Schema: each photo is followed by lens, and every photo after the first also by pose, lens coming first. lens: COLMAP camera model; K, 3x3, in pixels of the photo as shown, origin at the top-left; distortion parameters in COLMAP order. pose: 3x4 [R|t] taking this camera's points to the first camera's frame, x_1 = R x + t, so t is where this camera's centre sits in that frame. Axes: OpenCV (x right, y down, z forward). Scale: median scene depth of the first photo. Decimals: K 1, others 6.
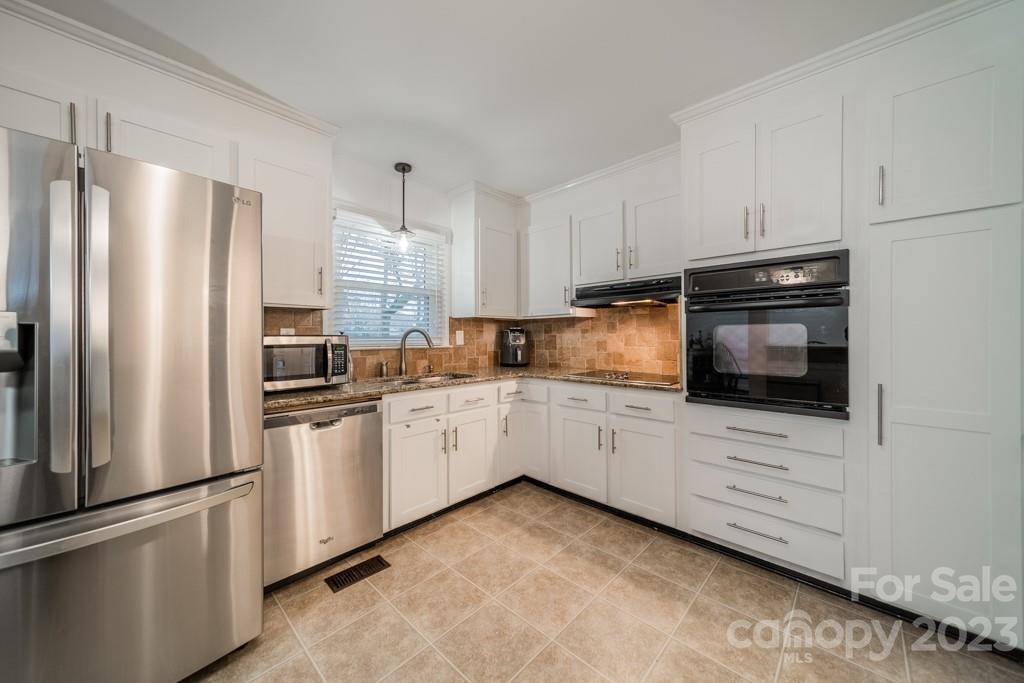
lens RADIAL K [[360.5, 0, 512.7], [0, 360.5, 335.4], [0, 0, 1]] dist [0.000191, 0.000013]
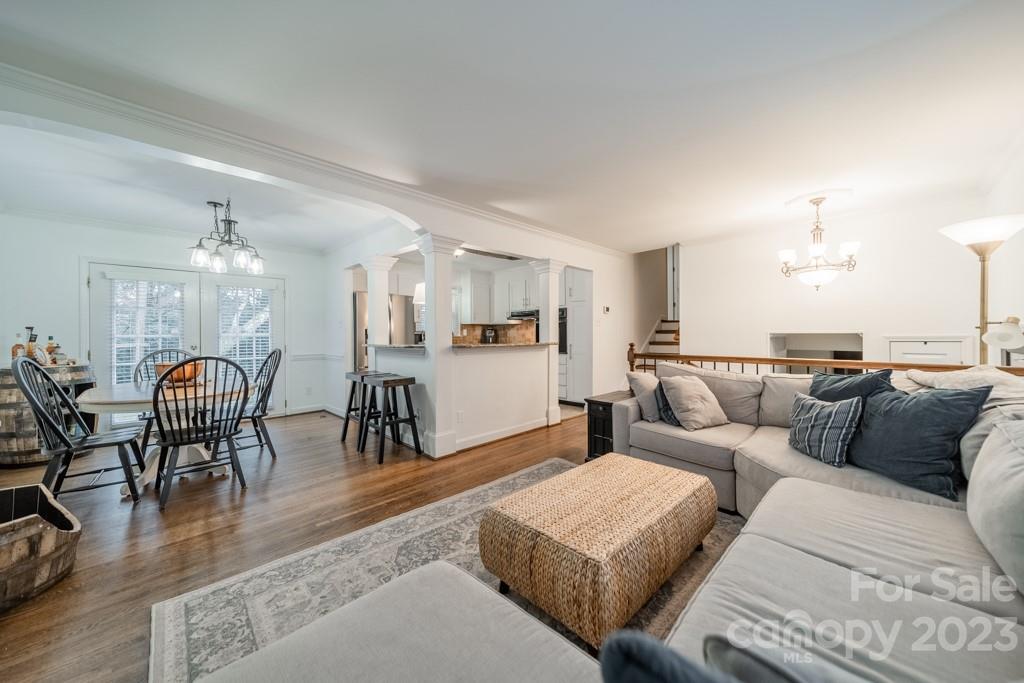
lens RADIAL K [[360.5, 0, 514.6], [0, 360.5, 337.3], [0, 0, 1]] dist [0.000191, 0.000013]
pose [[0.999953, -0.002136, 0.009446, 0.154195], [0.002091, 0.999986, 0.004838, 0.027007], [-0.009457, -0.004819, 0.999944, -1.351545]]
